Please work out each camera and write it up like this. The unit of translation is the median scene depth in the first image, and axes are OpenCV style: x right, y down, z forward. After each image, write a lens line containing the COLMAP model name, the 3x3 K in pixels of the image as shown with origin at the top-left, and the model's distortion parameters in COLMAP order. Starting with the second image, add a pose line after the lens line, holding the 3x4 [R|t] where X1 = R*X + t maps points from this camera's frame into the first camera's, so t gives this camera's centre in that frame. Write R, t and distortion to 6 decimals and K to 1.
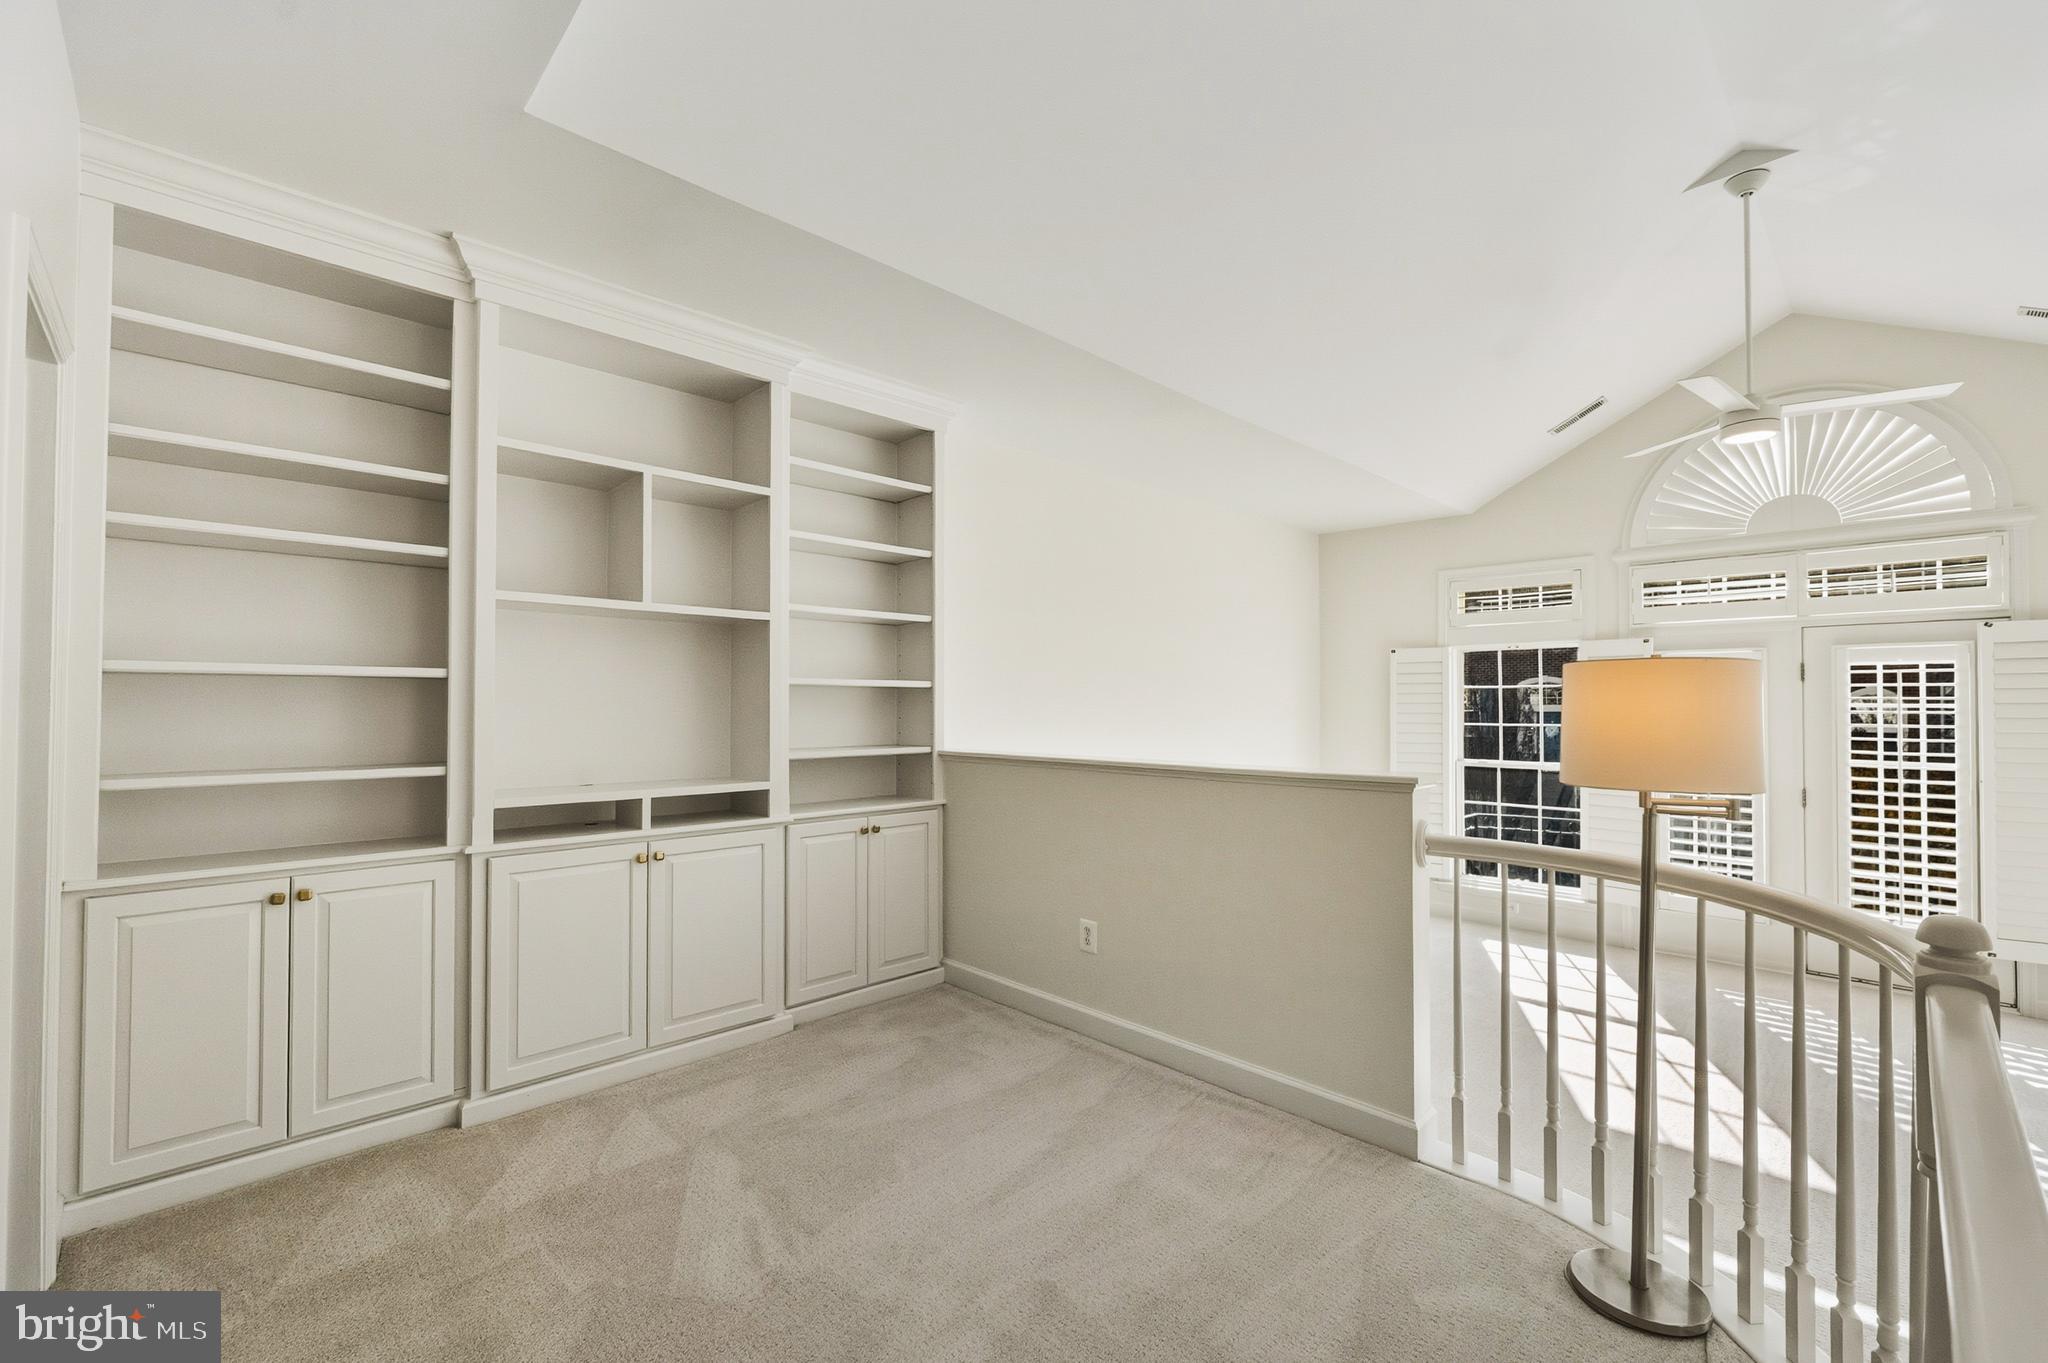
lens RADIAL K [[859.1, 0, 1034.7], [0, 859.1, 689.0], [0, 0, 1]] dist [-0.003044, 0.000765]
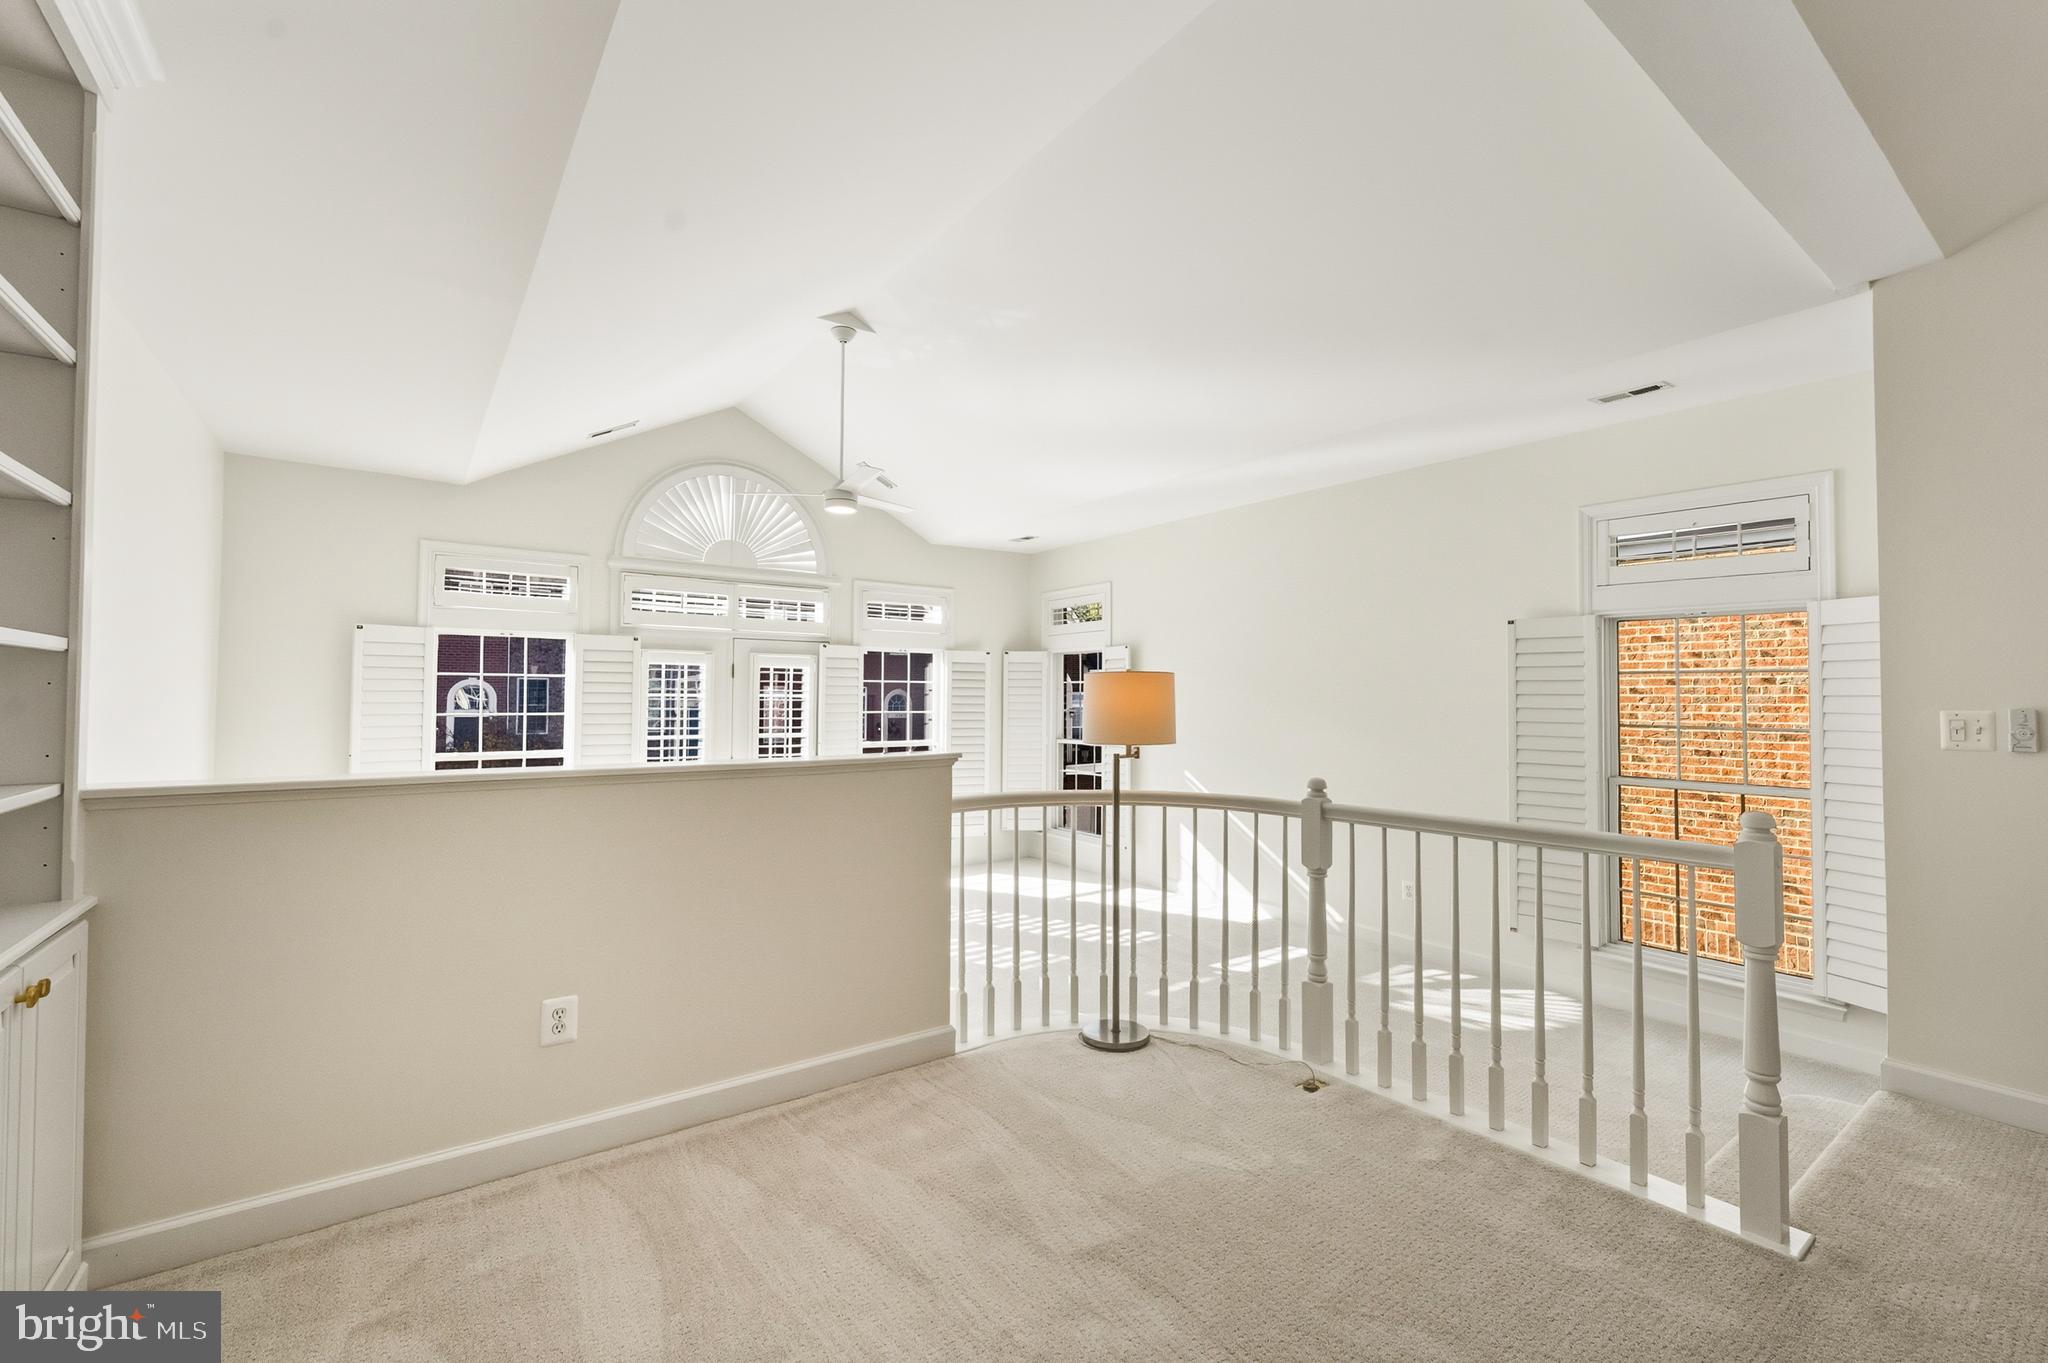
lens RADIAL K [[859.1, 0, 1020.3], [0, 859.1, 673.2], [0, 0, 1]] dist [-0.003044, 0.000765]
pose [[0.145871, 0.027364, 0.988925, -0.557061], [-0.023777, 0.999426, -0.024148, 0.008955], [-0.989018, -0.019992, 0.146438, 0.497703]]
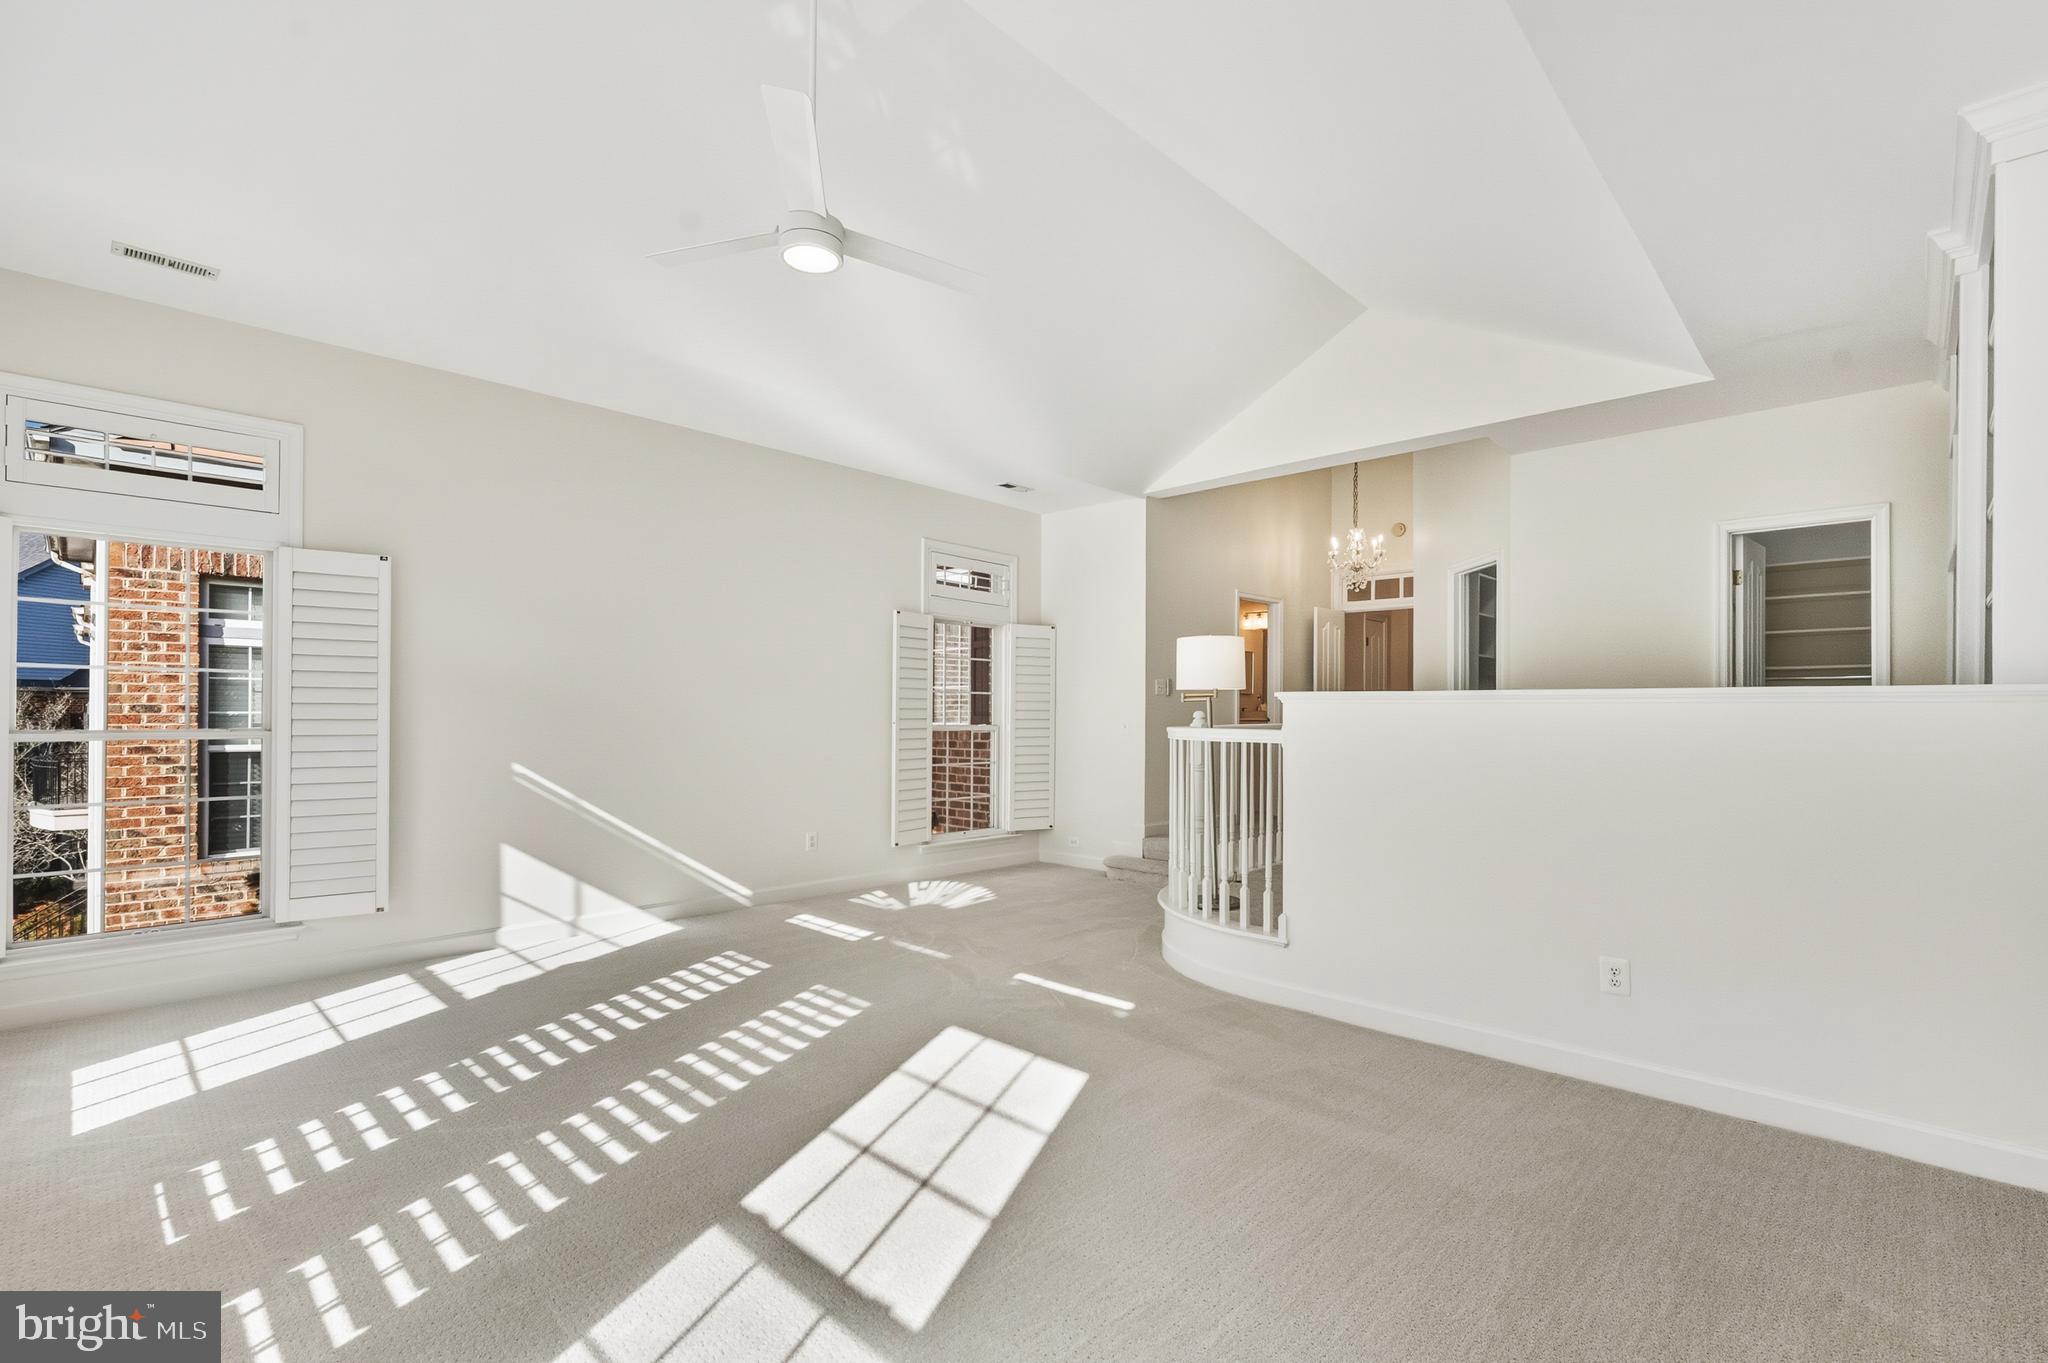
lens RADIAL K [[923.4, 0, 1047.3], [0, 923.4, 707.7], [0, 0, 1]] dist [-0.000985, -0.000228]
pose [[-0.998725, -0.007741, -0.049893, 0.685346], [-0.006548, 0.999690, -0.024030, 0.120814], [0.050063, -0.023673, -0.998465, 1.858663]]
